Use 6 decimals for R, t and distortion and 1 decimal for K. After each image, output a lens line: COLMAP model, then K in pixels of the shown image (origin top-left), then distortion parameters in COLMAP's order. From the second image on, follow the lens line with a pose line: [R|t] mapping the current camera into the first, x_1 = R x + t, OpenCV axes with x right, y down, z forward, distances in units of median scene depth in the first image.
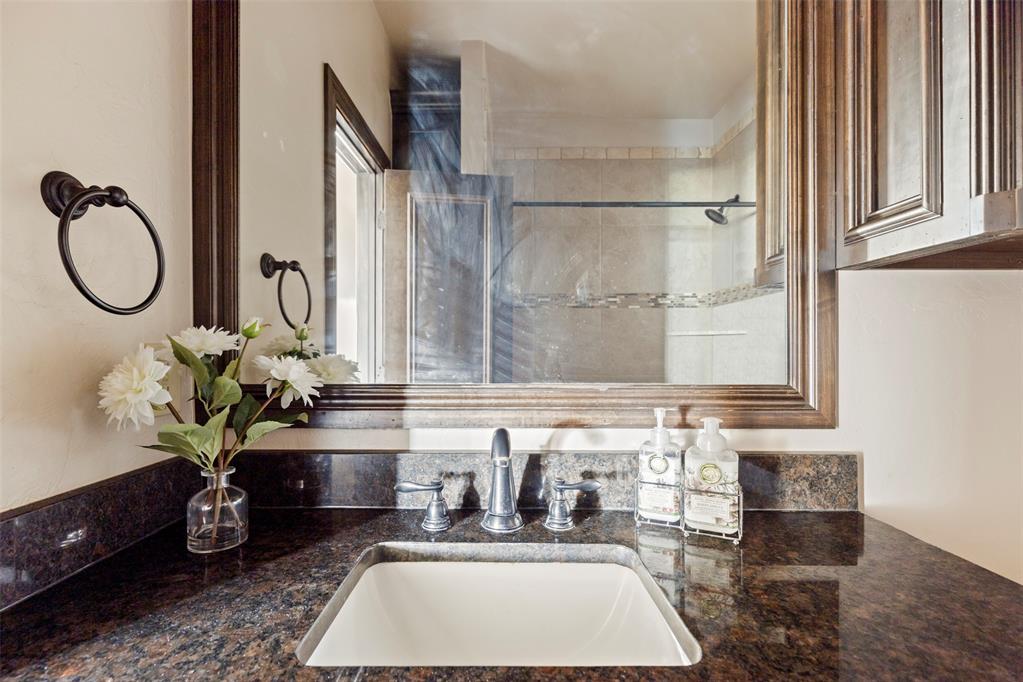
lens RADIAL K [[465.0, 0, 511.0], [0, 465.0, 341.2], [0, 0, 1]] dist [0.007426, -0.001250]
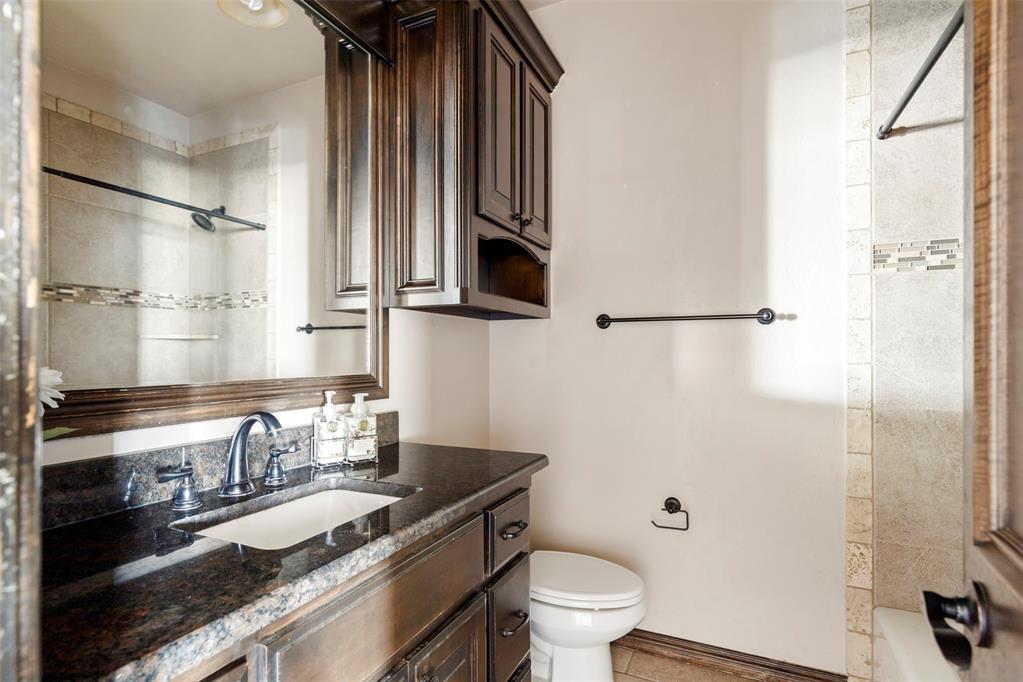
lens RADIAL K [[507.0, 0, 510.7], [0, 507.0, 348.5], [0, 0, 1]] dist [-0.000334, 0.000108]
pose [[0.413388, 0.008308, 0.910517, -0.860048], [-0.016218, 0.999867, -0.001760, -0.004066], [-0.910411, -0.014039, 0.413468, -0.210699]]
